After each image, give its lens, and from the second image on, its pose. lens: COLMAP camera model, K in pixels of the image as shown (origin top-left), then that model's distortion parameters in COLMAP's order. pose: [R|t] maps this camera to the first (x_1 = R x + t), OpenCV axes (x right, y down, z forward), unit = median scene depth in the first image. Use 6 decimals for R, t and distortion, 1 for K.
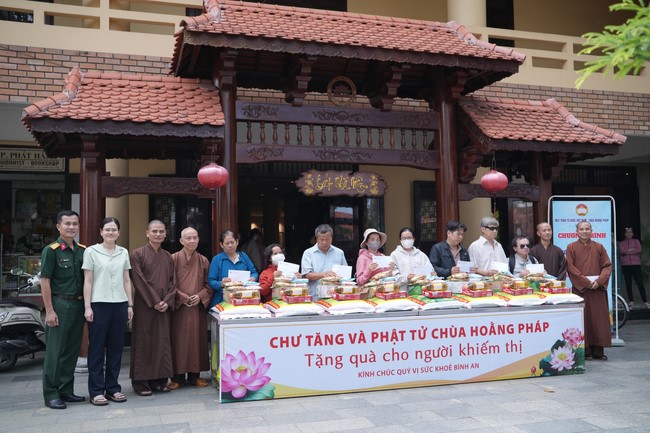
lens RADIAL K [[646.1, 0, 326.1], [0, 646.1, 217.4], [0, 0, 1]] dist [-0.021058, 0.000000]
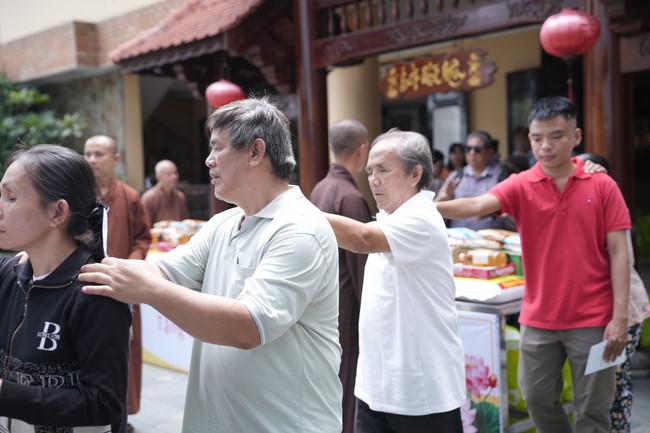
lens RADIAL K [[803.3, 0, 328.3], [0, 803.3, 220.9], [0, 0, 1]] dist [0.115216, 0.000000]
pose [[0.426730, 0.041555, -0.903424, 0.865530], [0.072210, 0.994189, 0.079838, 0.023512], [0.901492, -0.099305, 0.421250, 0.683158]]
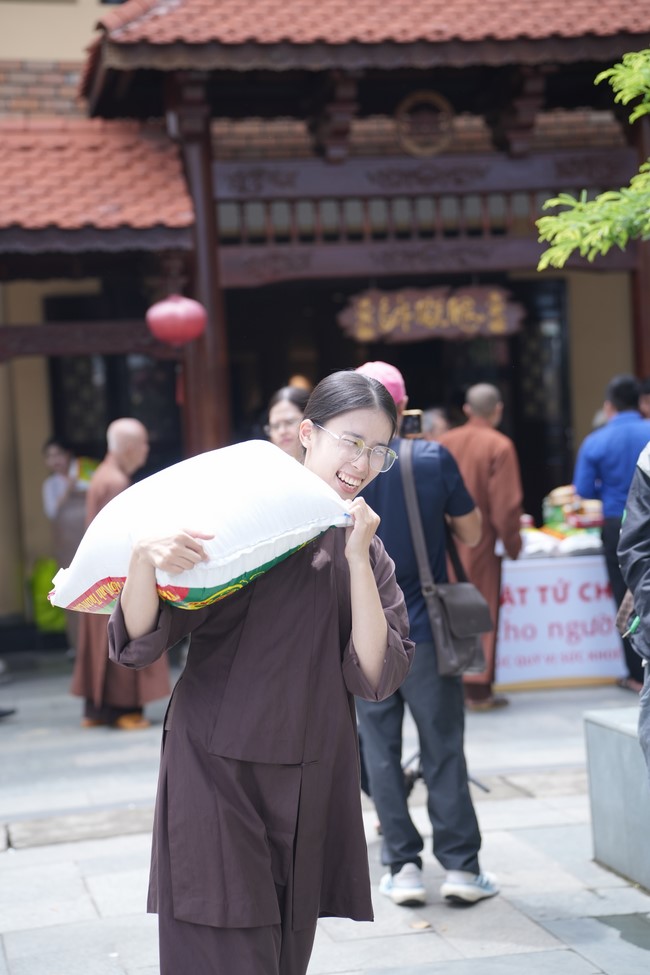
lens RADIAL K [[1880.4, 0, 335.4], [0, 1880.4, 487.8], [0, 0, 1]] dist [0.529120, 0.000000]
pose [[0.994056, -0.037093, -0.102352, 0.118331], [0.044862, 0.996198, 0.074681, -0.038180], [0.099193, -0.078829, 0.991941, -0.594514]]
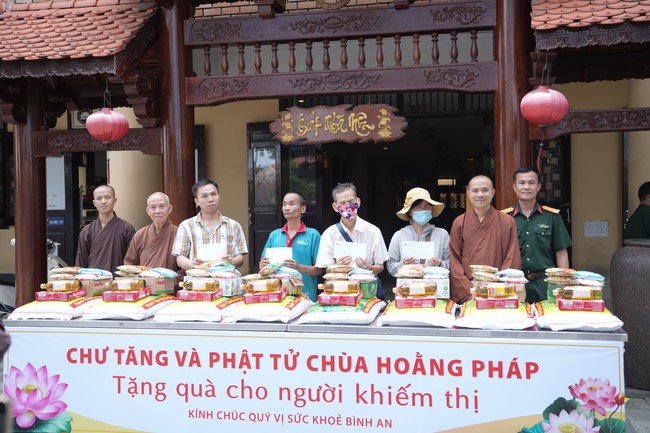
lens RADIAL K [[749.8, 0, 322.8], [0, 749.8, 214.9], [0, 0, 1]] dist [0.098205, 0.000000]
pose [[0.863324, 0.005132, -0.504624, 0.509985], [0.027382, 0.997999, 0.056997, -0.002765], [0.503907, -0.063024, 0.861456, 0.365920]]
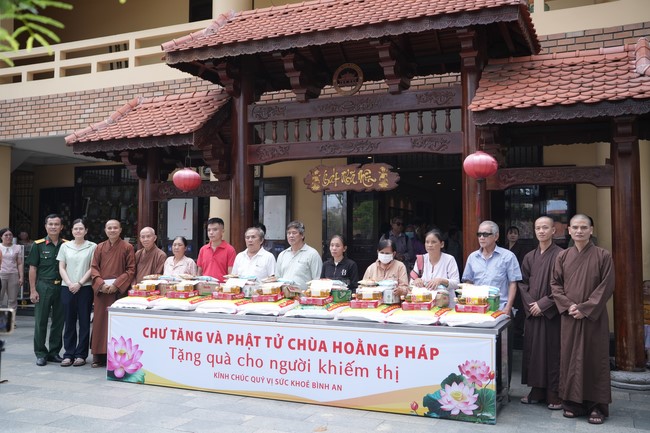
lens RADIAL K [[646.1, 0, 322.0], [0, 646.1, 216.4], [0, 0, 1]] dist [-0.021058, 0.000000]
pose [[0.748553, -0.013601, -0.662936, 0.752740], [0.018632, 0.999826, 0.000526, 0.002539], [0.662813, -0.012746, 0.748676, 0.333861]]
